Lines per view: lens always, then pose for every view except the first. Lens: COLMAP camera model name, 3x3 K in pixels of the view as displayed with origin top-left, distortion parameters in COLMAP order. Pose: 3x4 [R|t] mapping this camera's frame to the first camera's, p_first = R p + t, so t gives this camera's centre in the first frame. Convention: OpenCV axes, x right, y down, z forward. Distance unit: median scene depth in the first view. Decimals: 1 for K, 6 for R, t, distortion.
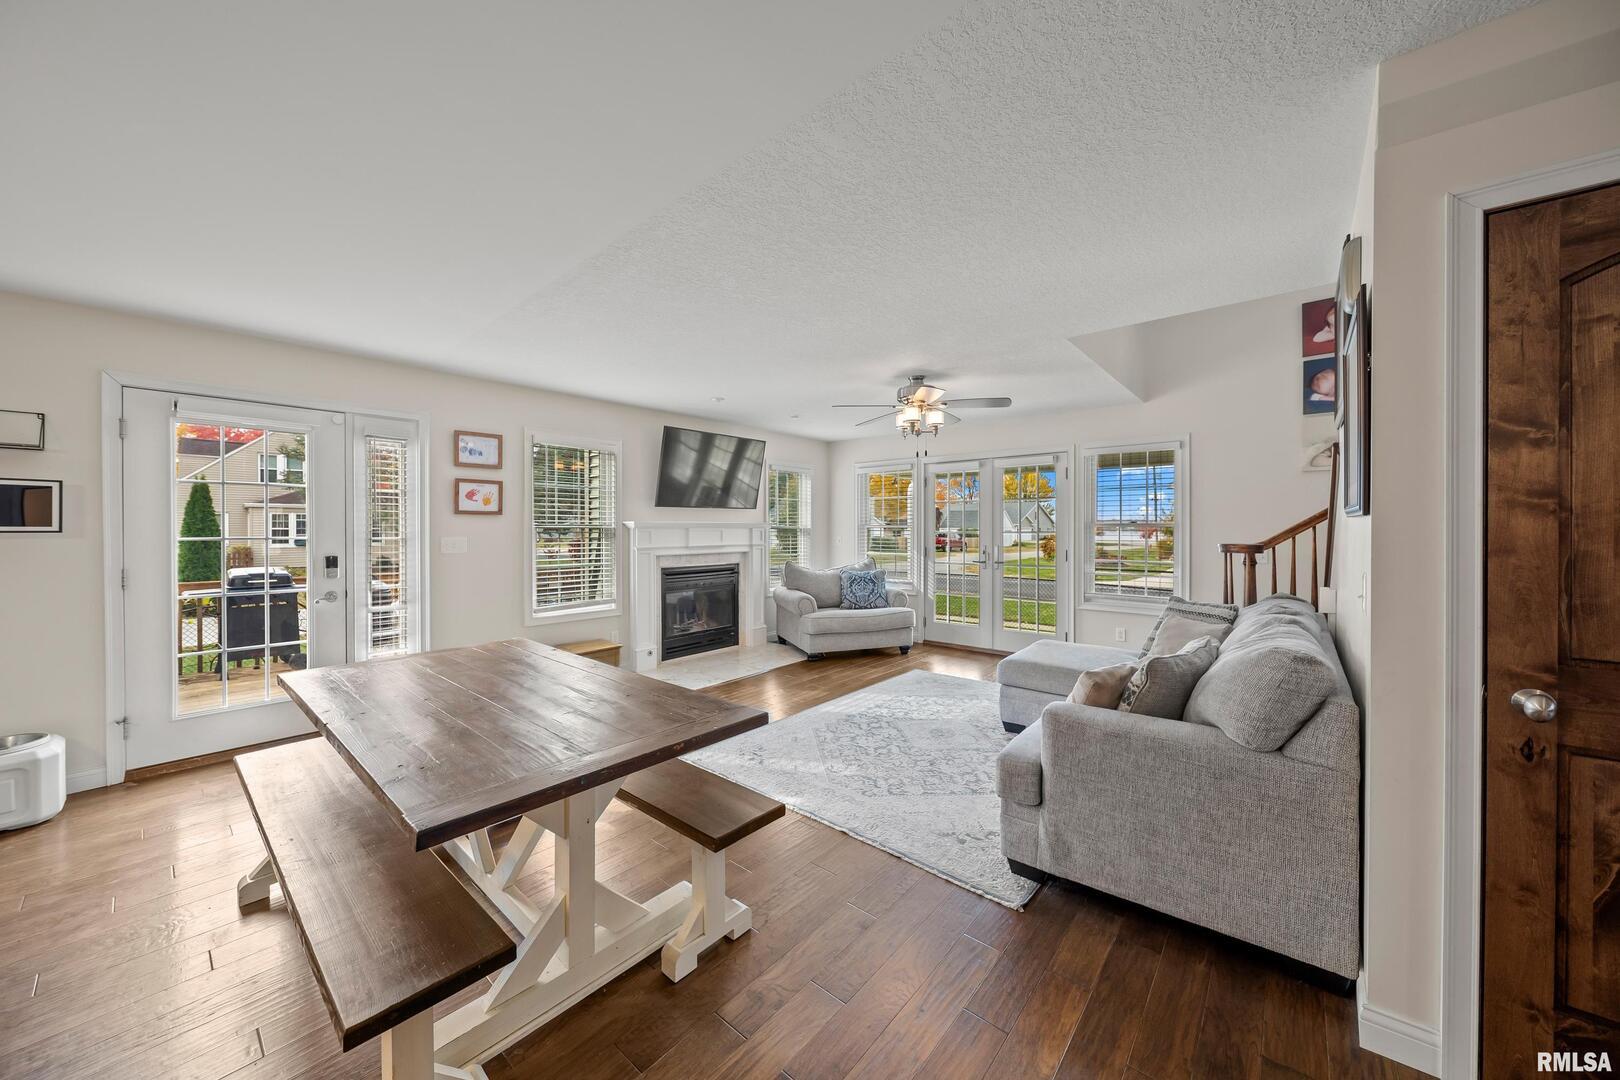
lens RADIAL K [[572.4, 0, 786.5], [0, 572.4, 528.1], [0, 0, 1]] dist [0.000686, 0.000048]
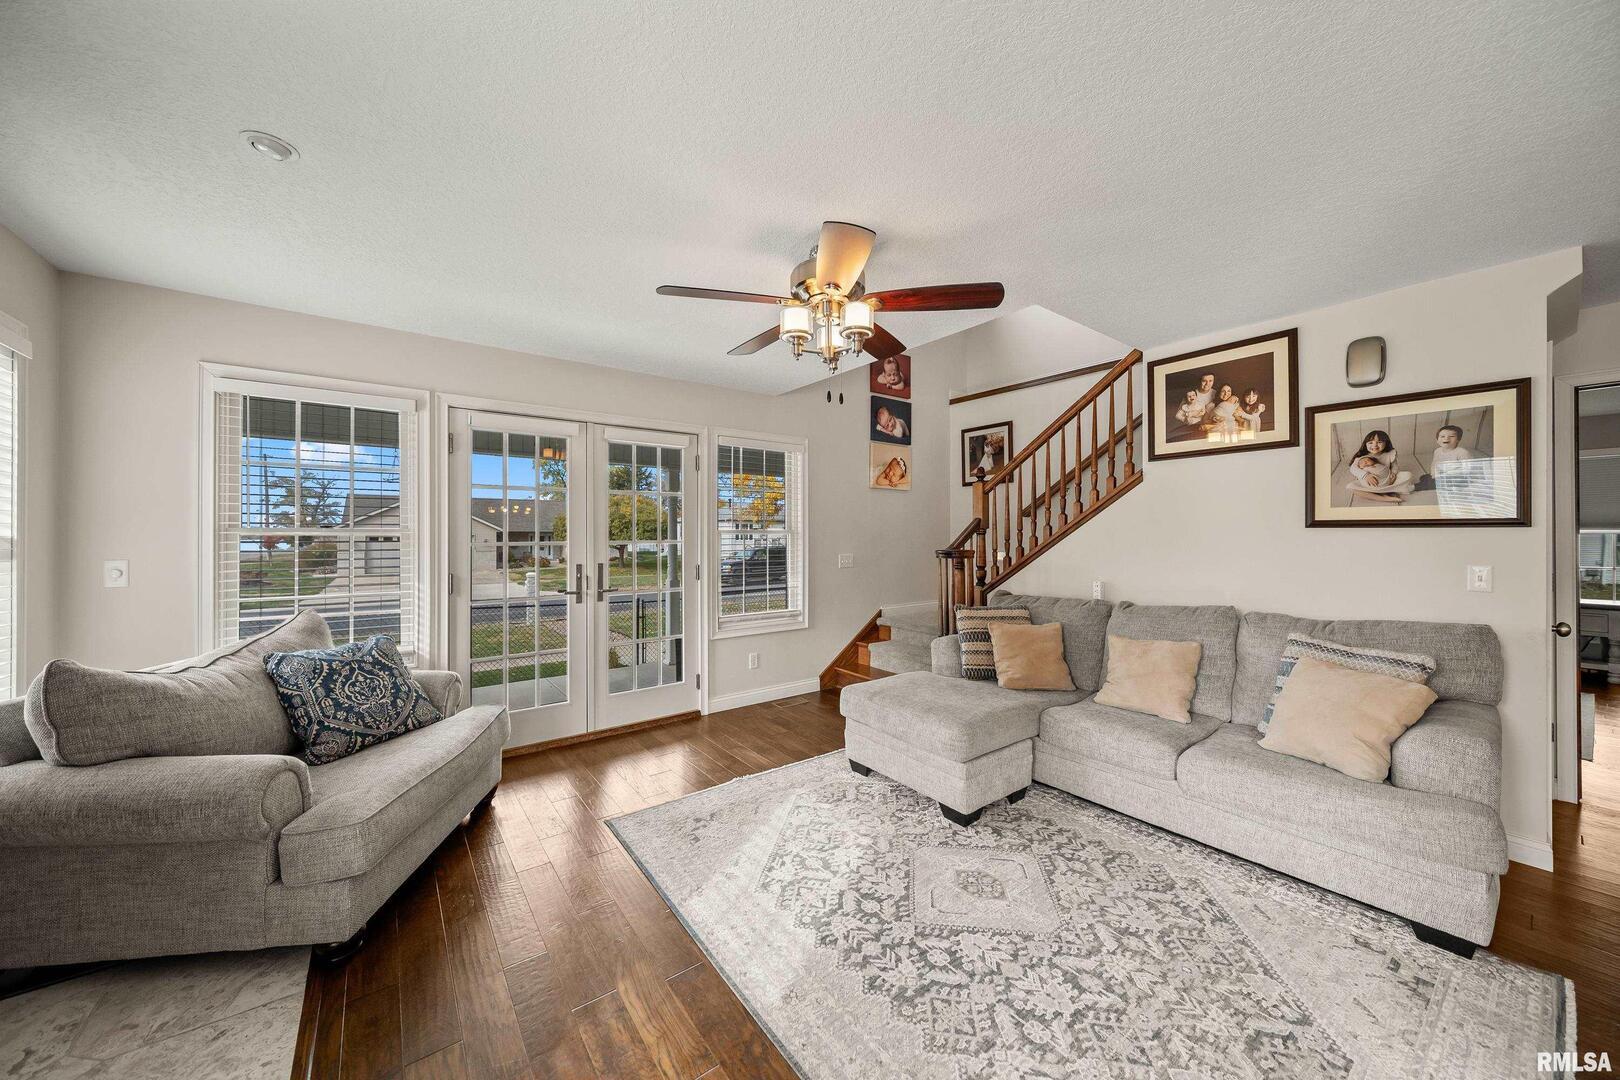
lens RADIAL K [[572.1, 0, 816.3], [0, 572.1, 536.0], [0, 0, 1]] dist [-0.006852, -0.000163]
pose [[0.177878, -0.001142, 0.984052, -0.237641], [0.000759, 0.999999, 0.001024, -0.000813], [-0.984052, 0.000564, 0.177878, 0.751506]]
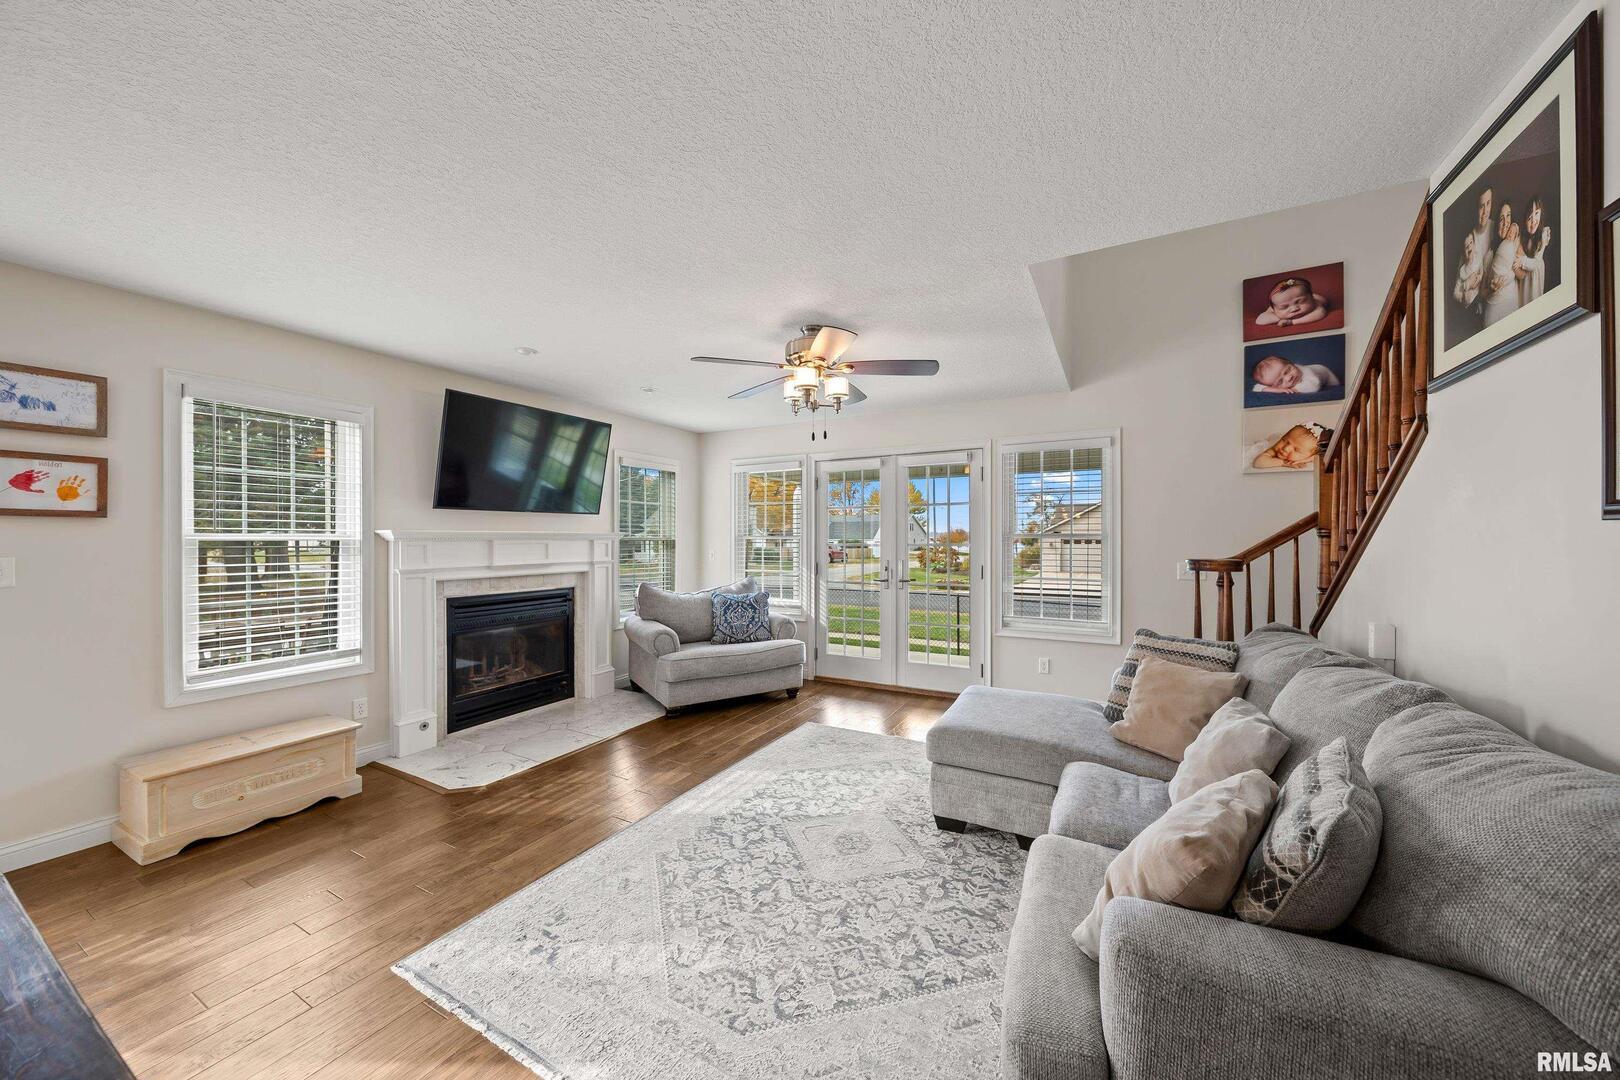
lens RADIAL K [[579.9, 0, 797.6], [0, 579.9, 539.2], [0, 0, 1]] dist [-0.000468, -0.000063]
pose [[0.975283, -0.001084, 0.220955, 0.040820], [0.001088, 0.999999, 0.000106, -0.000772], [-0.220955, 0.000137, 0.975284, 0.245115]]
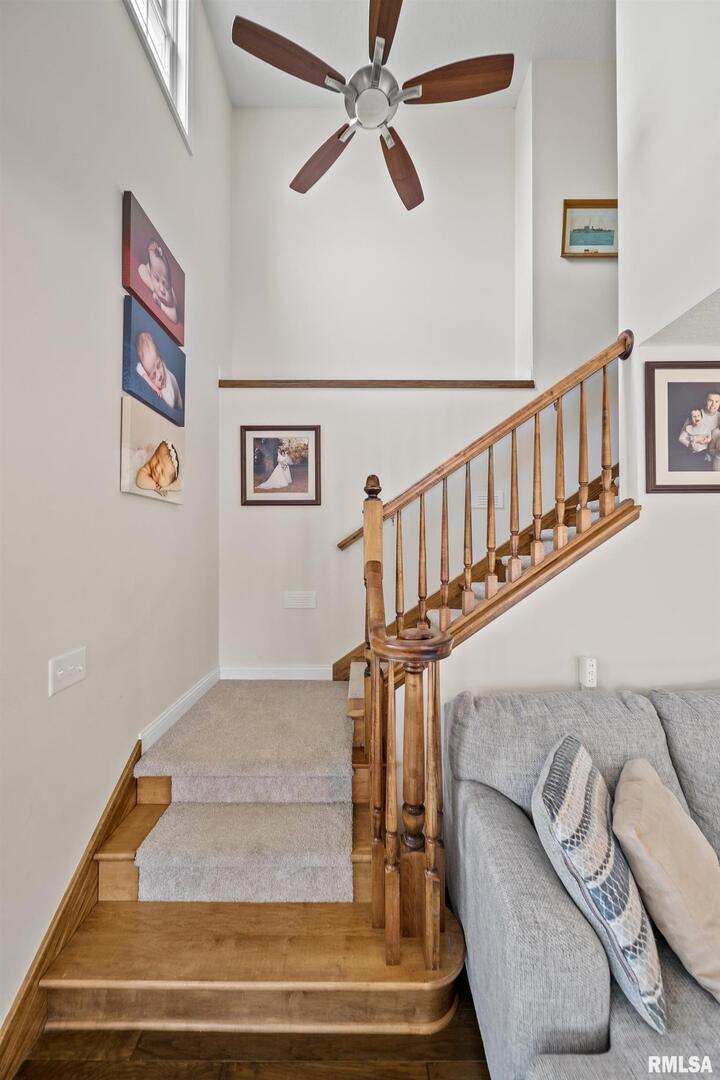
lens RADIAL K [[381.4, 0, 360.8], [0, 381.4, 544.0], [0, 0, 1]] dist [-0.006852, -0.000163]
pose [[-0.669797, 0.004325, 0.742531, 0.396374], [0.000399, 0.999985, -0.005464, -0.039347], [-0.742544, -0.003363, -0.669789, 0.896931]]
